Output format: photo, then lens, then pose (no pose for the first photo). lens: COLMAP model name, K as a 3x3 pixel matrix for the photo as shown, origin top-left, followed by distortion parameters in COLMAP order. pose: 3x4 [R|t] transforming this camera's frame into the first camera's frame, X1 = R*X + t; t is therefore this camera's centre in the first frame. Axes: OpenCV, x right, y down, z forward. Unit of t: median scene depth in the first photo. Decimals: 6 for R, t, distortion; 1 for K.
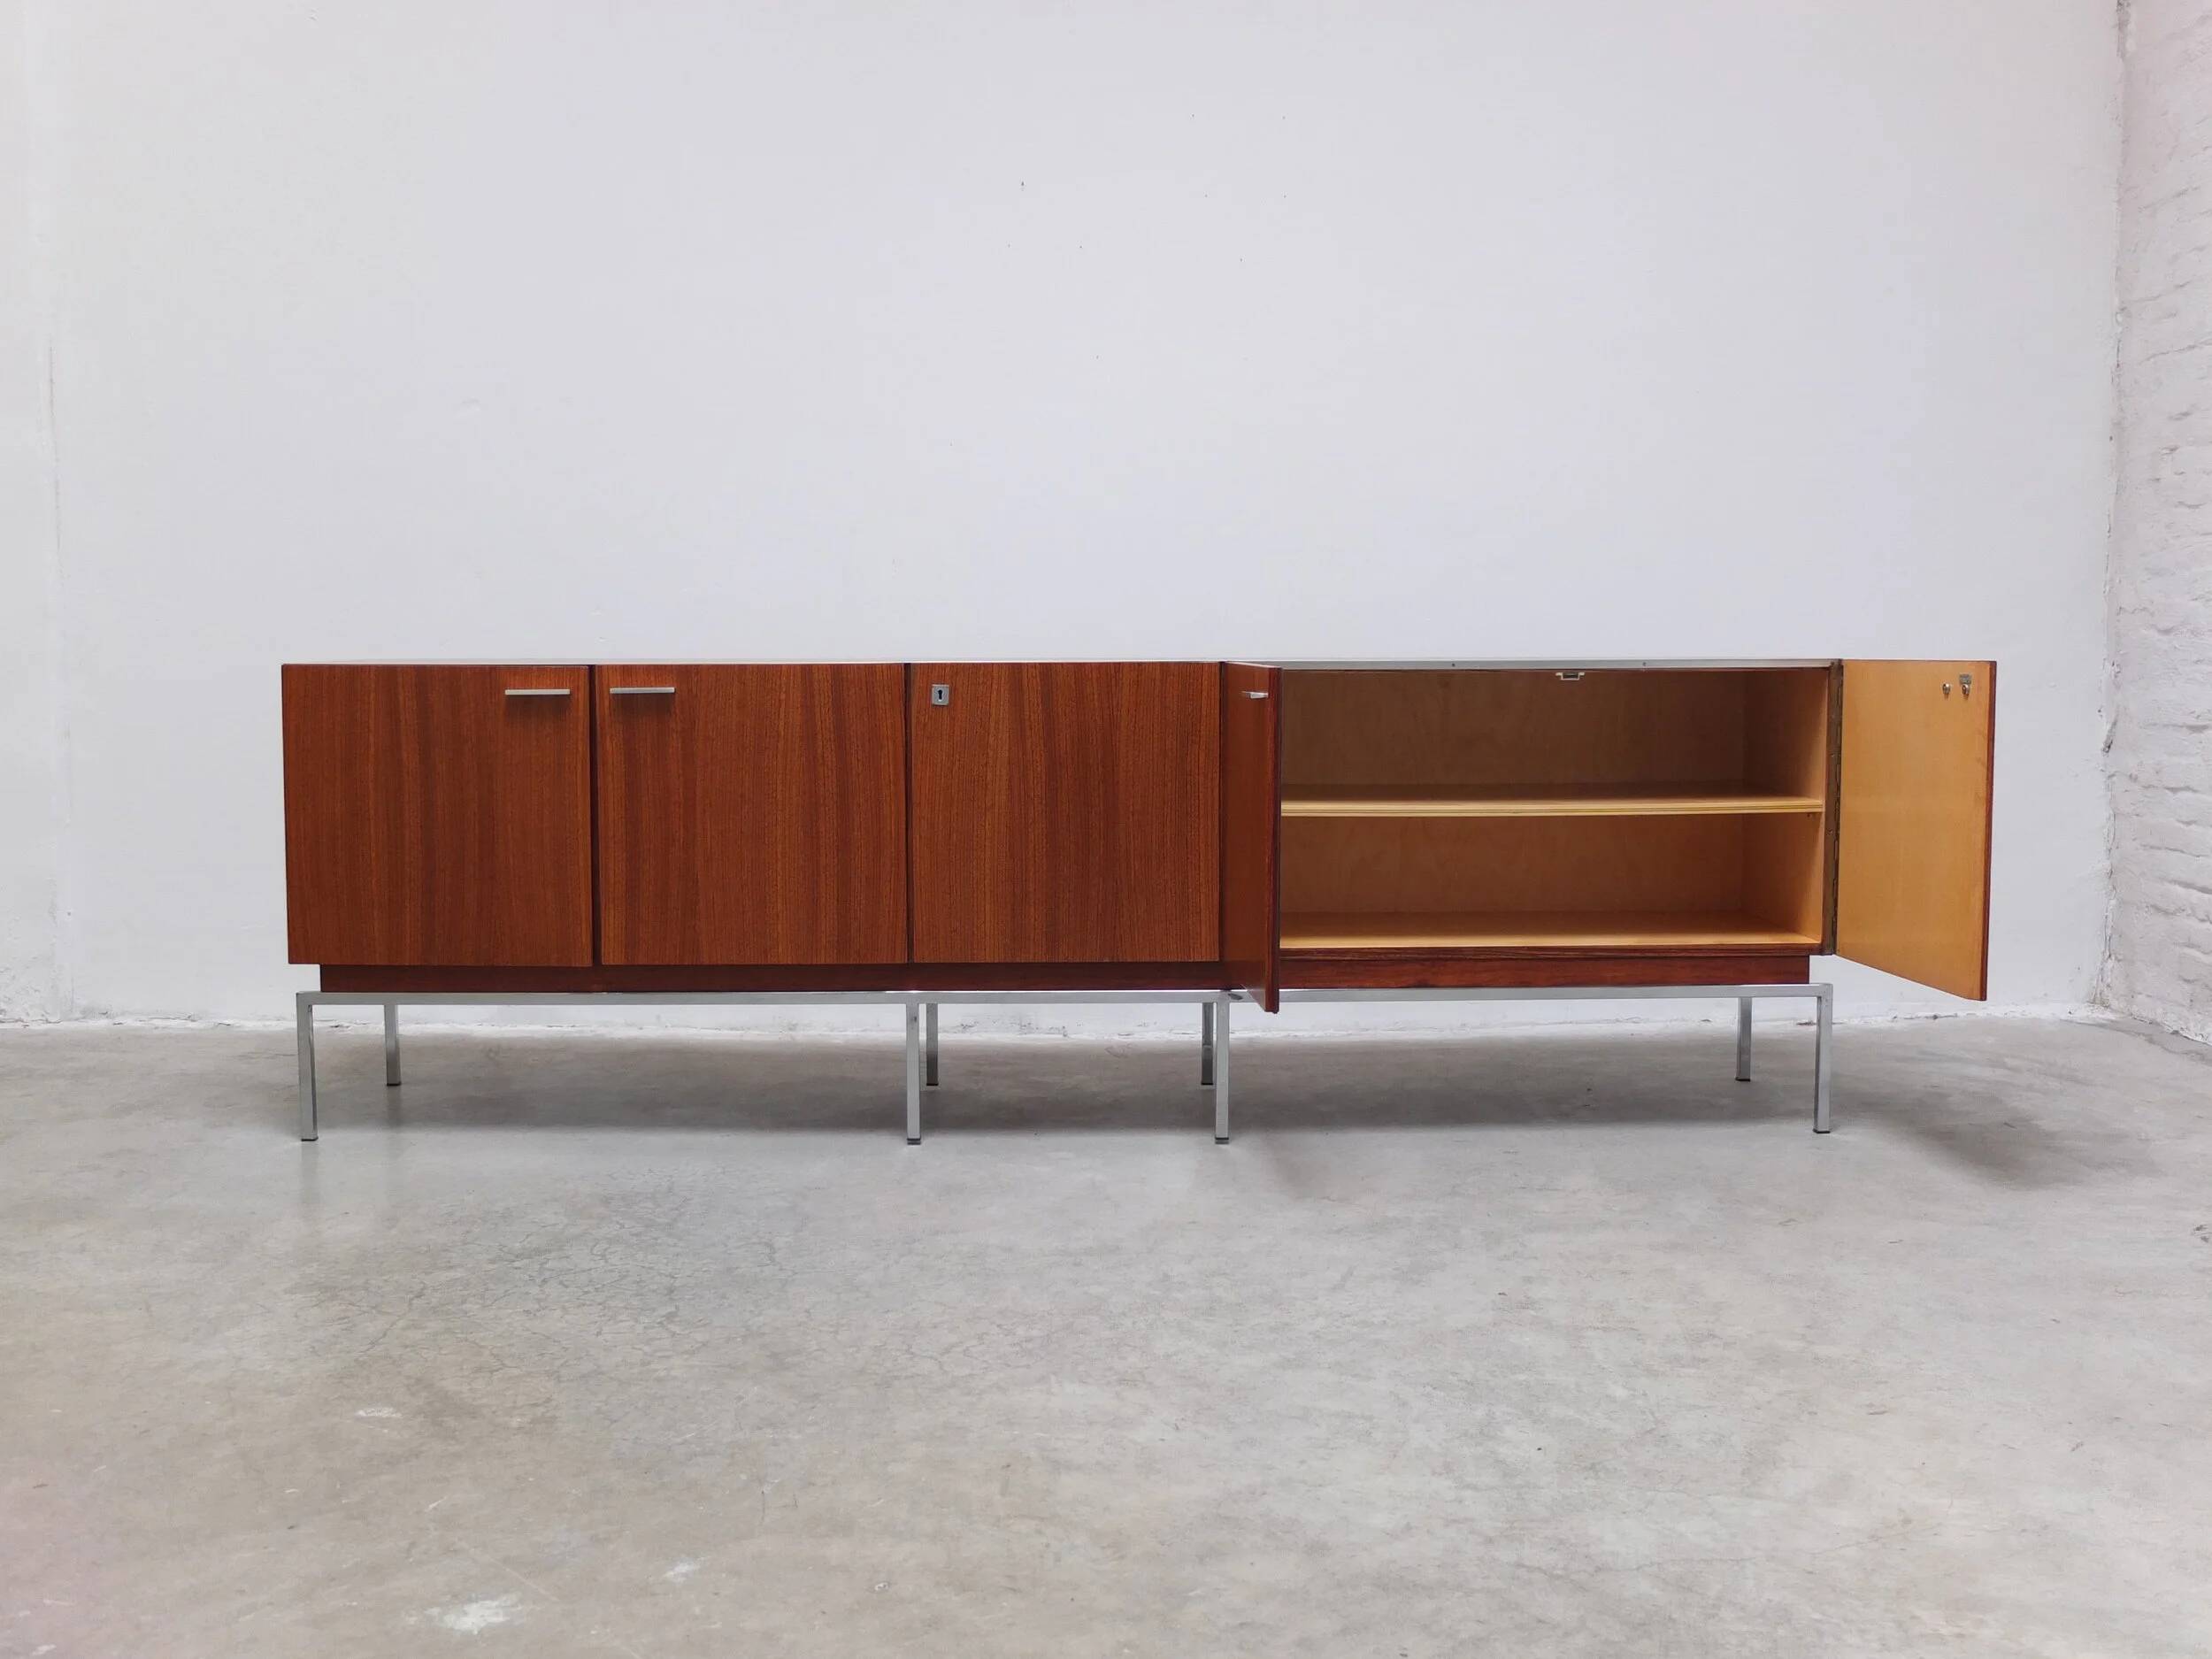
lens RADIAL K [[2206.1, 0, 1149.3], [0, 2206.1, 816.6], [0, 0, 1]] dist [-0.036822, 0.000000]
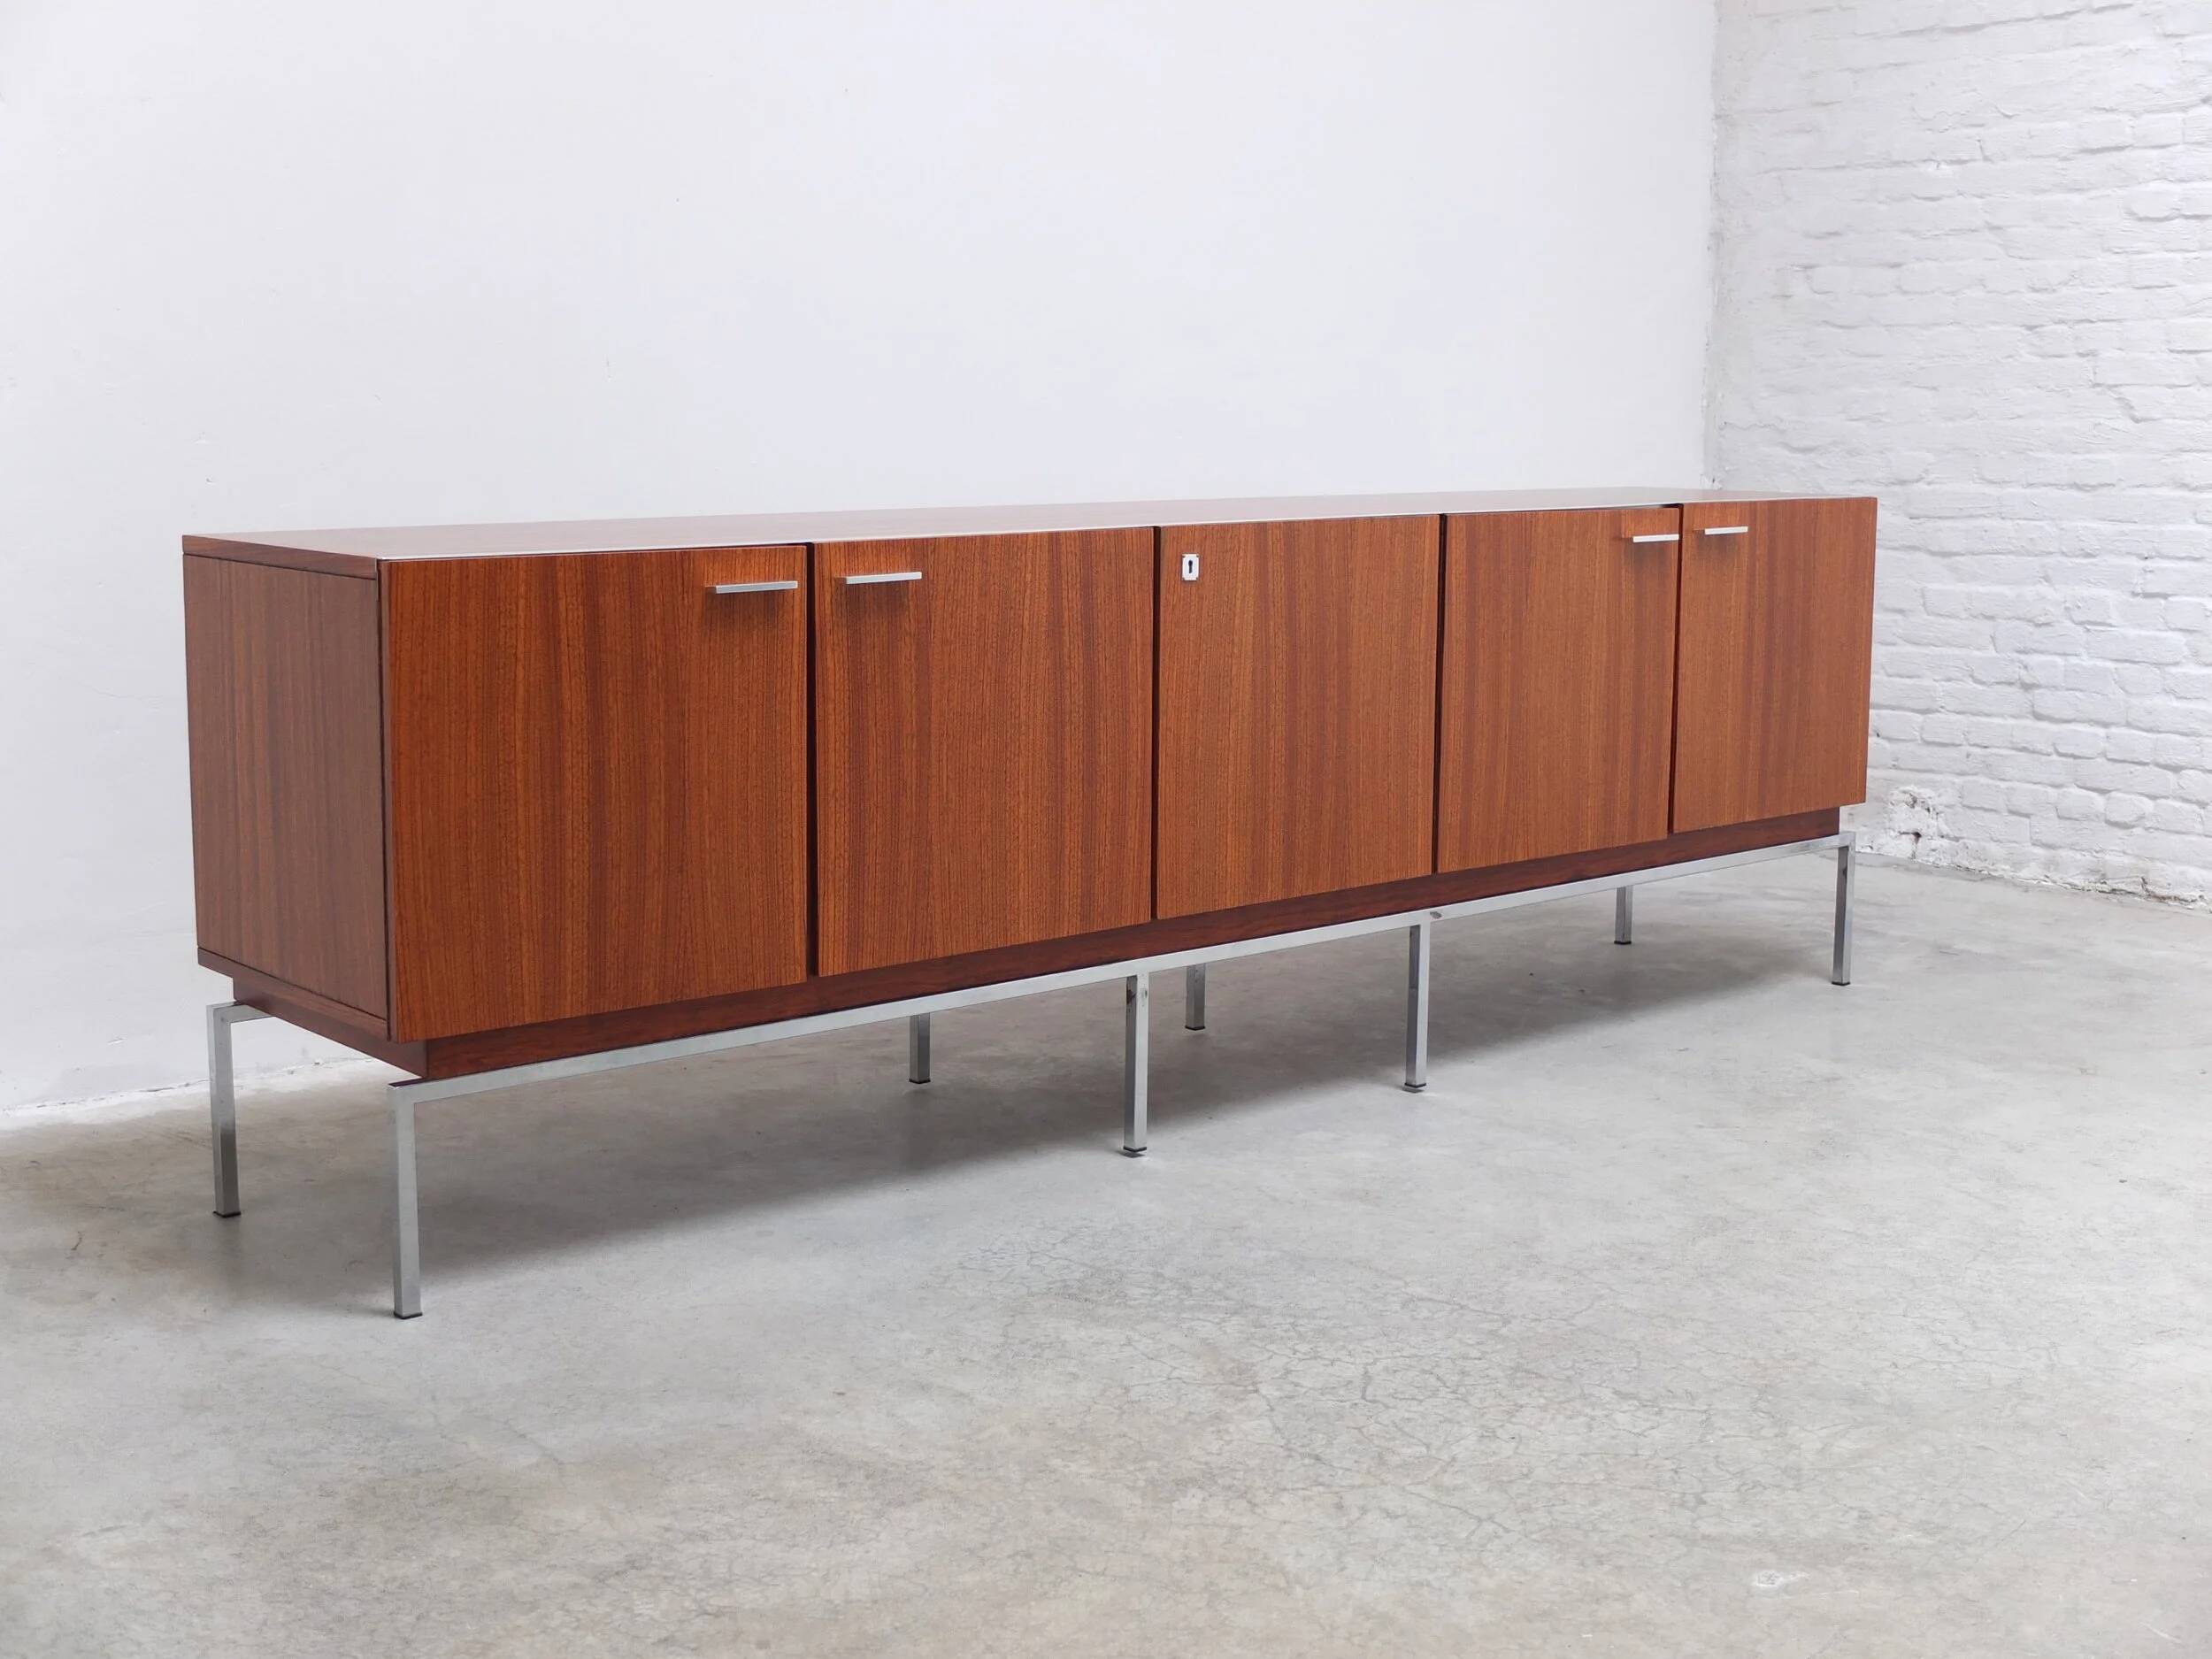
lens RADIAL K [[2724.9, 0, 1155.5], [0, 2724.9, 865.8], [0, 0, 1]] dist [-0.017301, 0.000000]
pose [[0.768143, -0.105209, 0.631575, -0.756379], [0.049969, 0.993249, 0.104683, -0.055097], [-0.638325, -0.048853, 0.768215, 0.304359]]
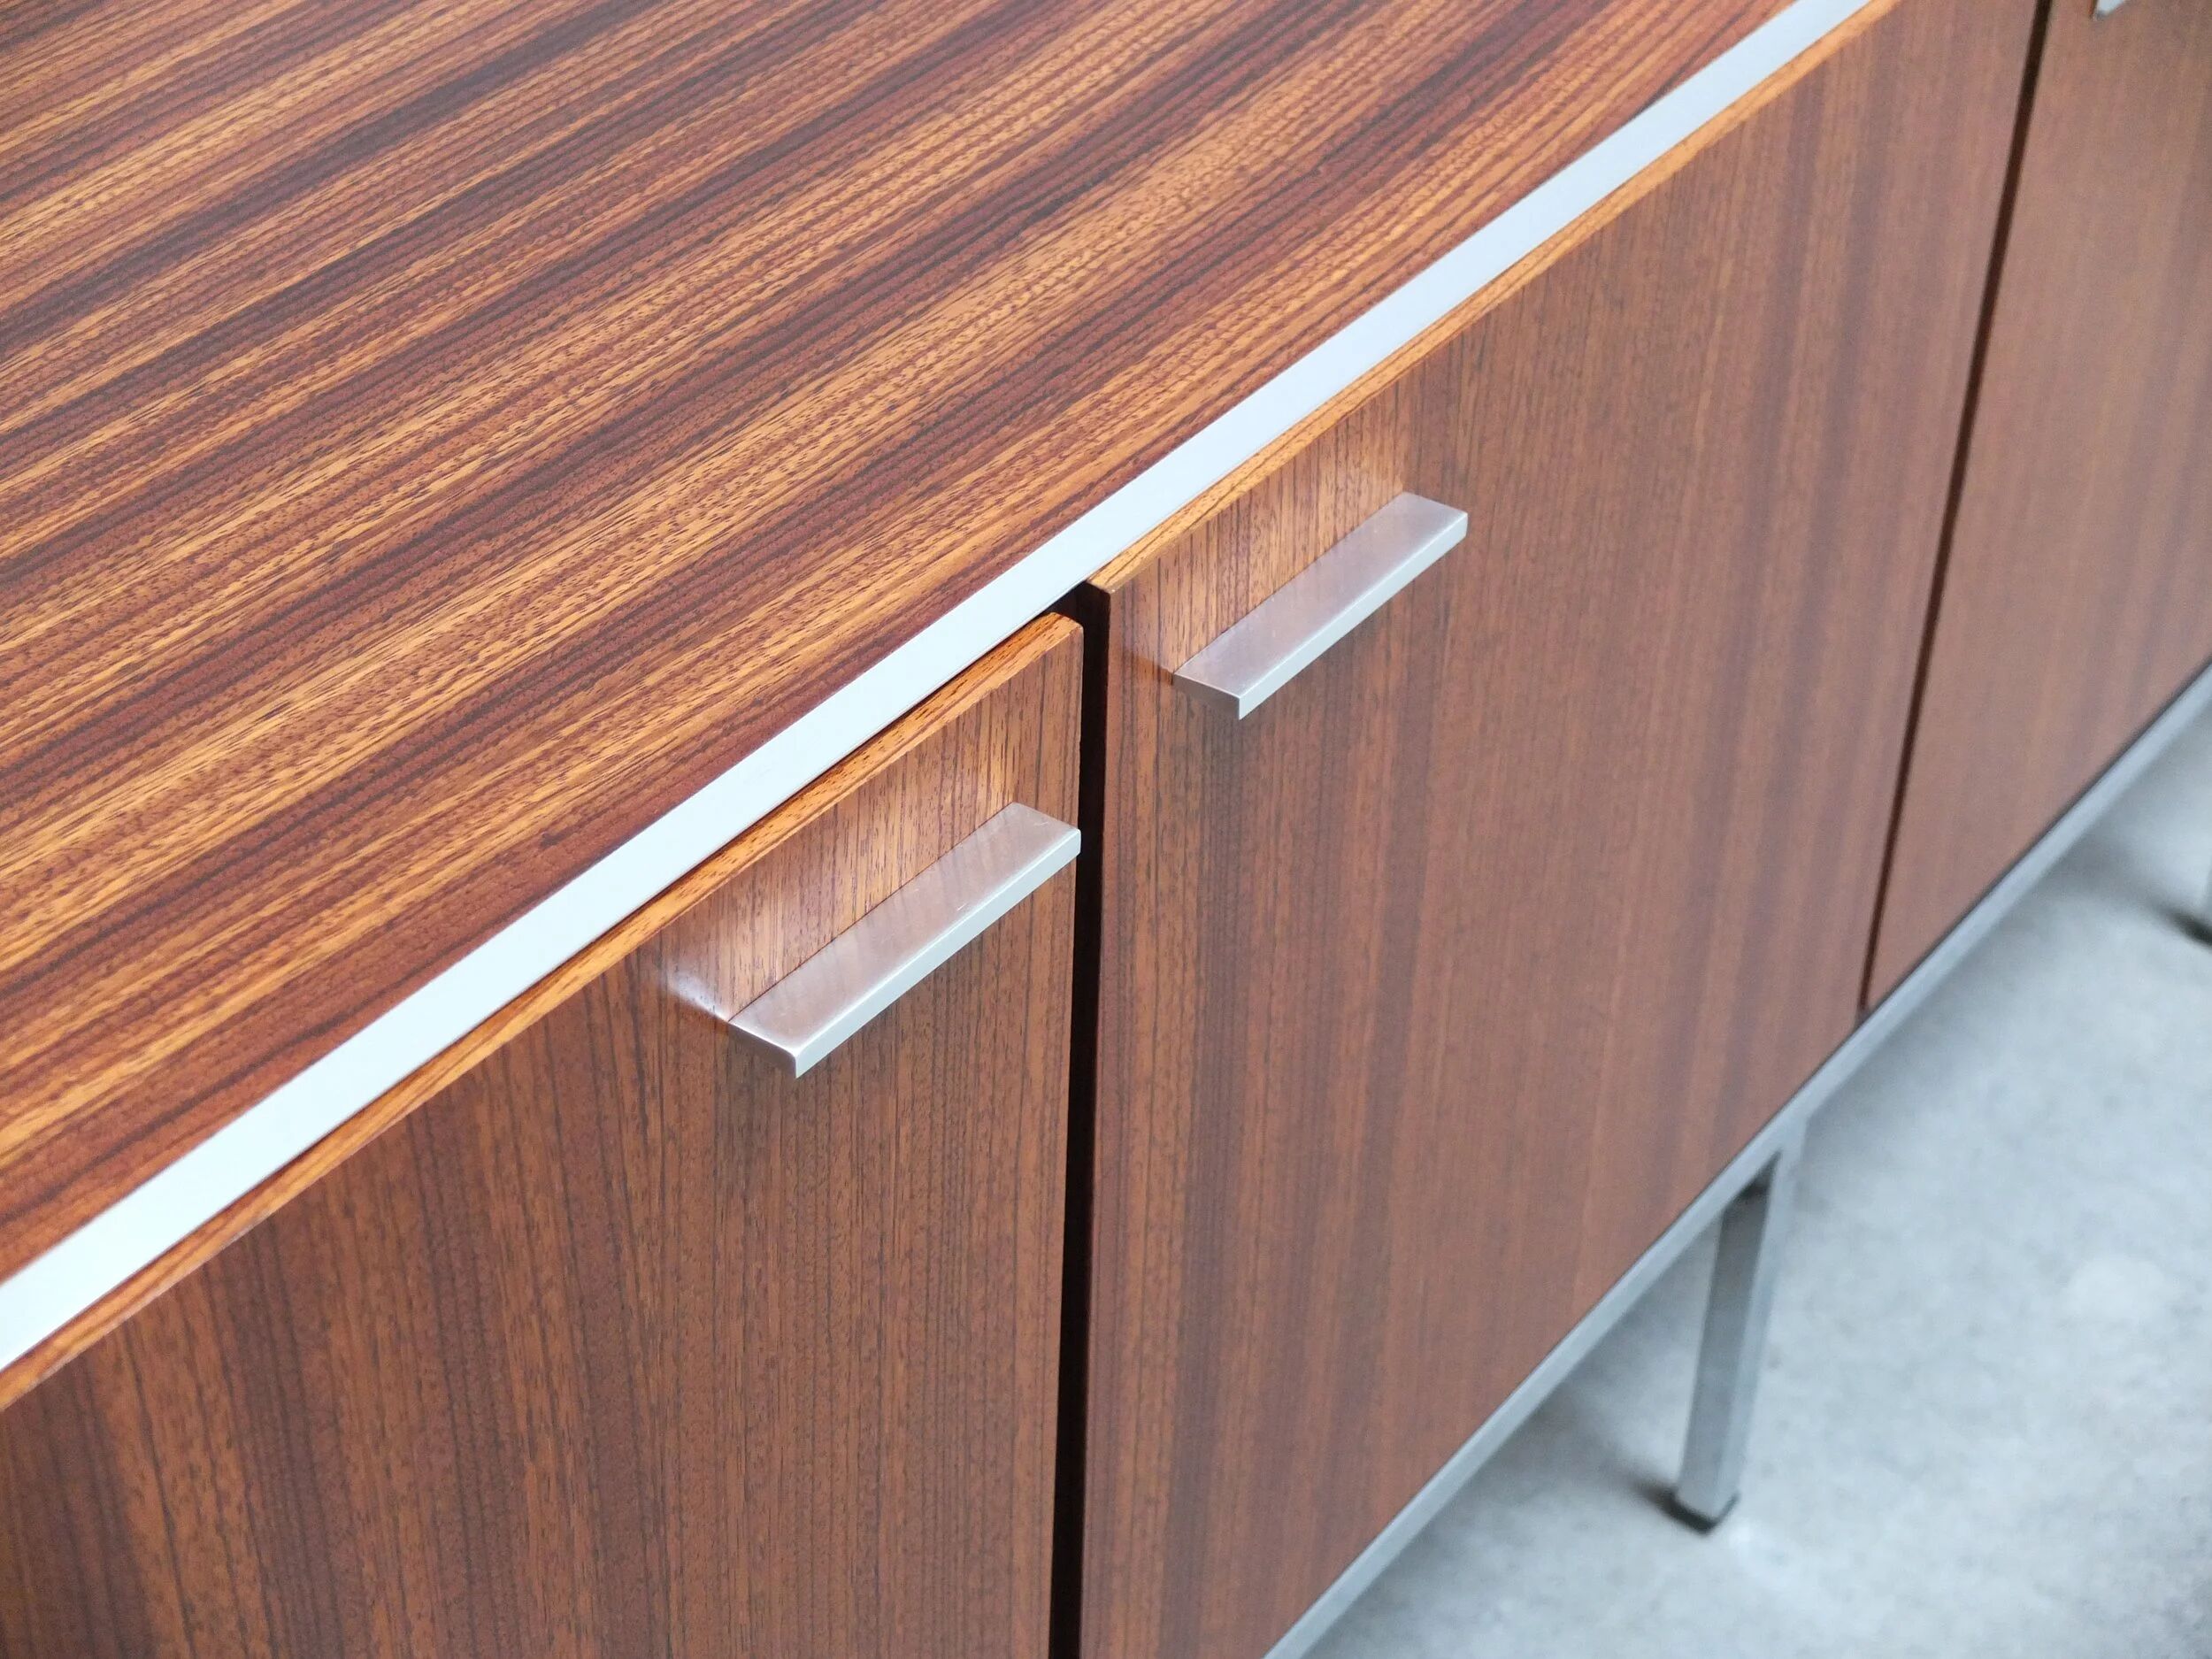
lens RADIAL K [[4028.9, 0, 1163.9], [0, 4028.9, 781.4], [0, 0, 1]] dist [0.065619, 0.000000]
pose [[0.631266, -0.462651, 0.622461, -0.453842], [0.040437, 0.821131, 0.569305, -0.227027], [-0.774511, -0.334213, 0.537061, 0.900790]]
